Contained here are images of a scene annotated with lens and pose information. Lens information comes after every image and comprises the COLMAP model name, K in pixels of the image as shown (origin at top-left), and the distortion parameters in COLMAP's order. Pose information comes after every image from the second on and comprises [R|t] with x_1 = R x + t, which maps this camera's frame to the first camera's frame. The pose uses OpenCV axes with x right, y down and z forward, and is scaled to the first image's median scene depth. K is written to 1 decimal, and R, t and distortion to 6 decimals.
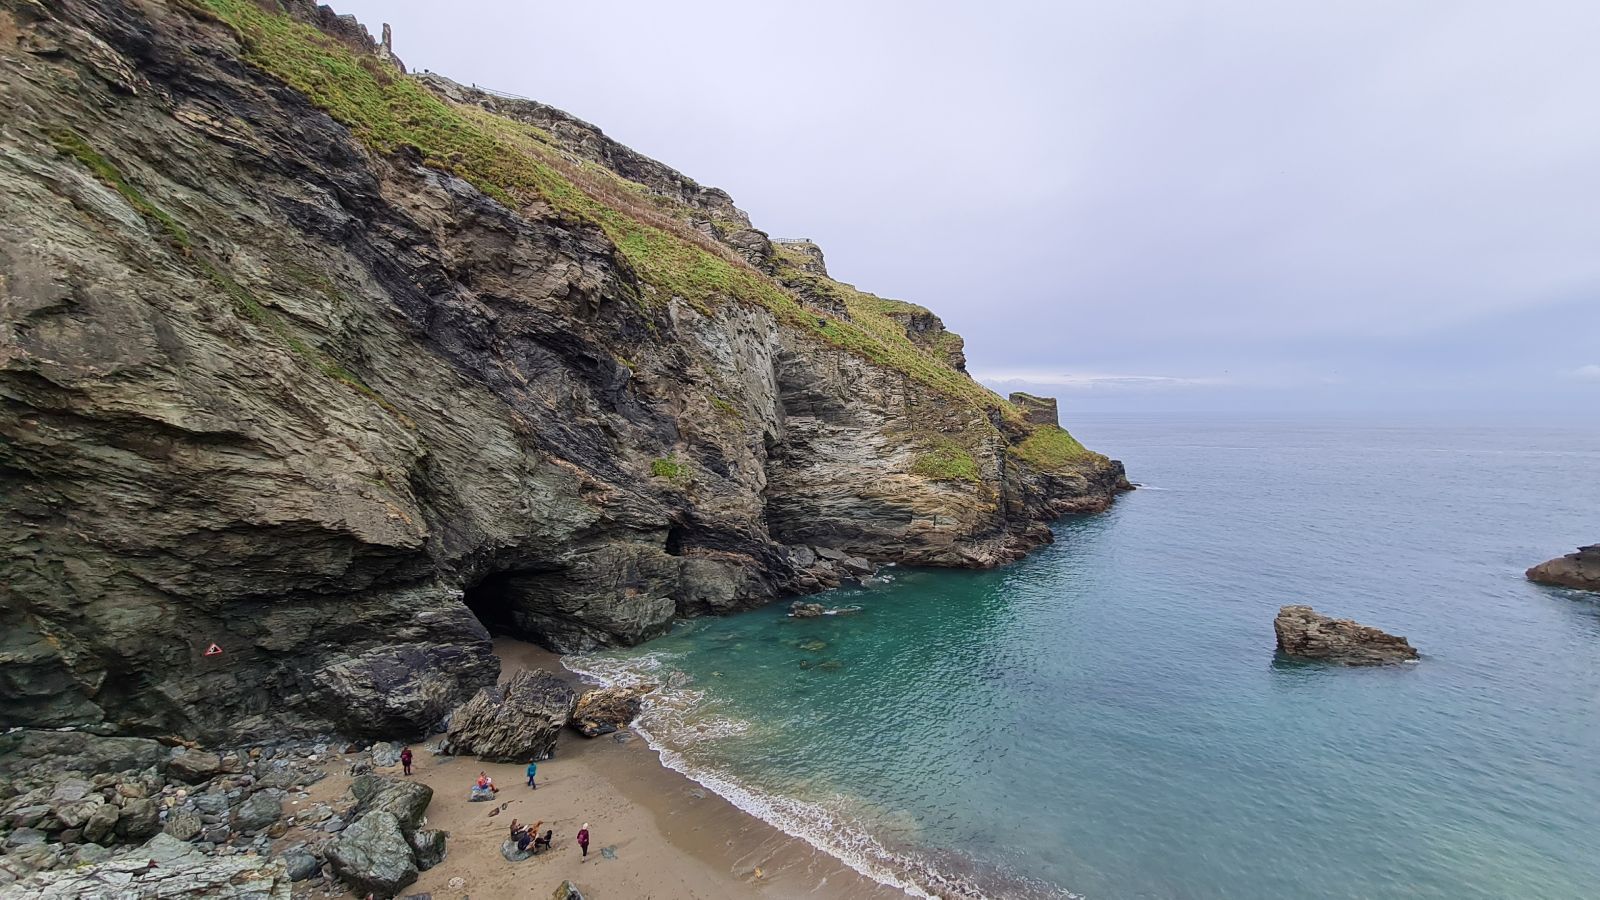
lens RADIAL K [[627.9, 0, 793.2], [0, 627.9, 463.6], [0, 0, 1]] dist [-0.005989, 0.003802]
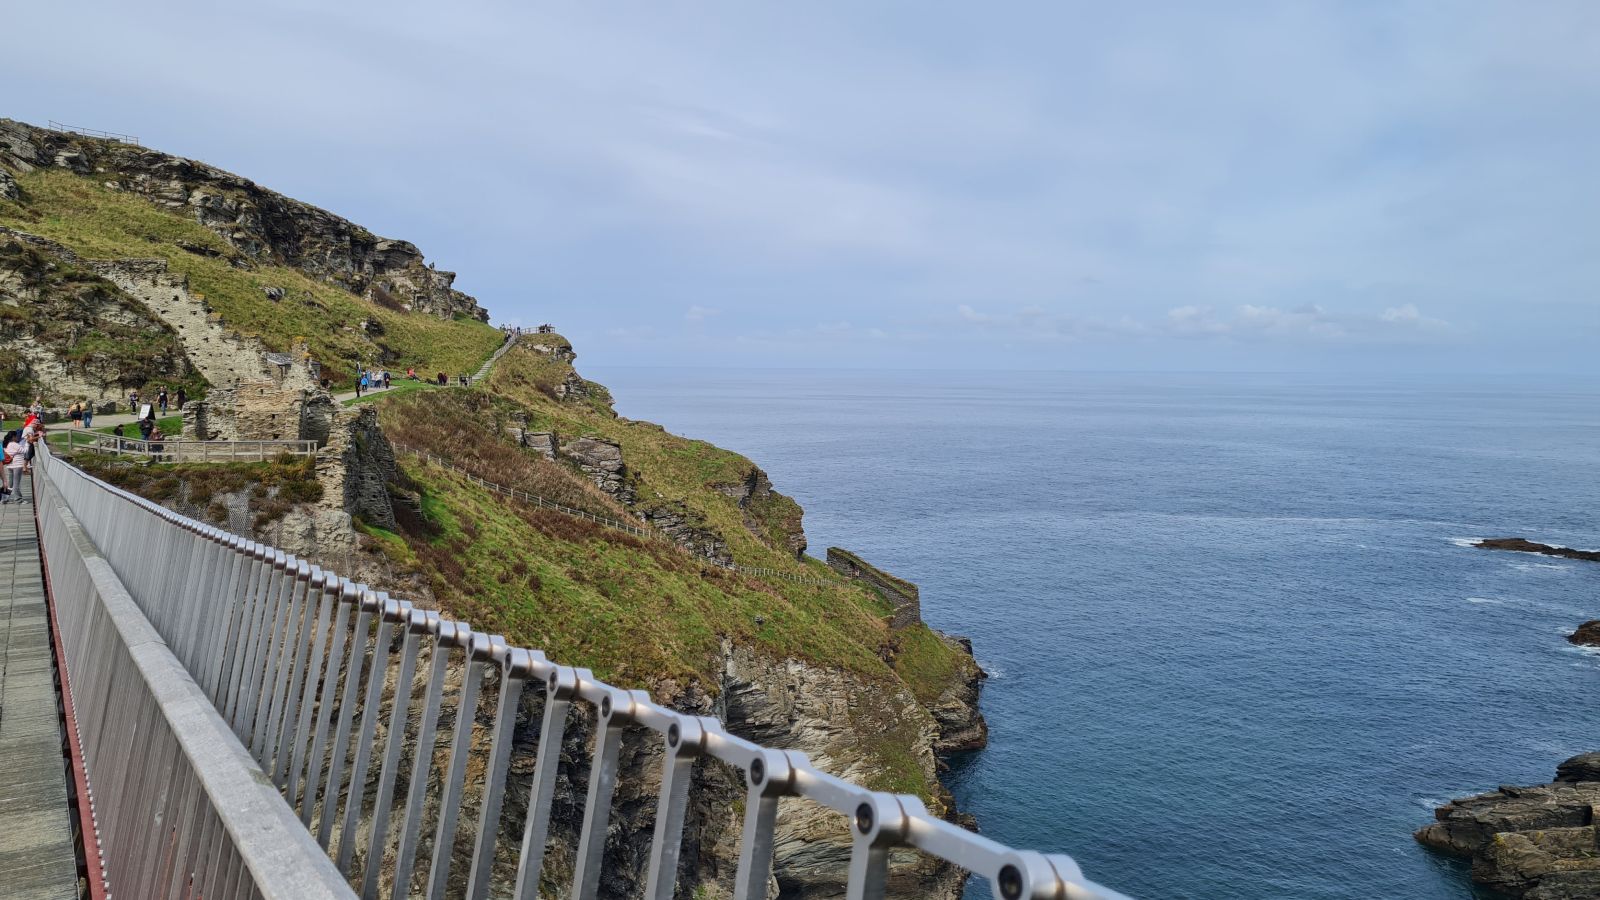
lens RADIAL K [[1279.1, 0, 800.0], [0, 1279.1, 450.0], [0, 0, 1]] dist [-0.002302, 0.002838]
pose [[0.883770, -0.015485, 0.467666, -0.521130], [0.015241, 0.999875, 0.004305, -0.361278], [-0.467674, 0.003323, 0.883895, -0.321794]]
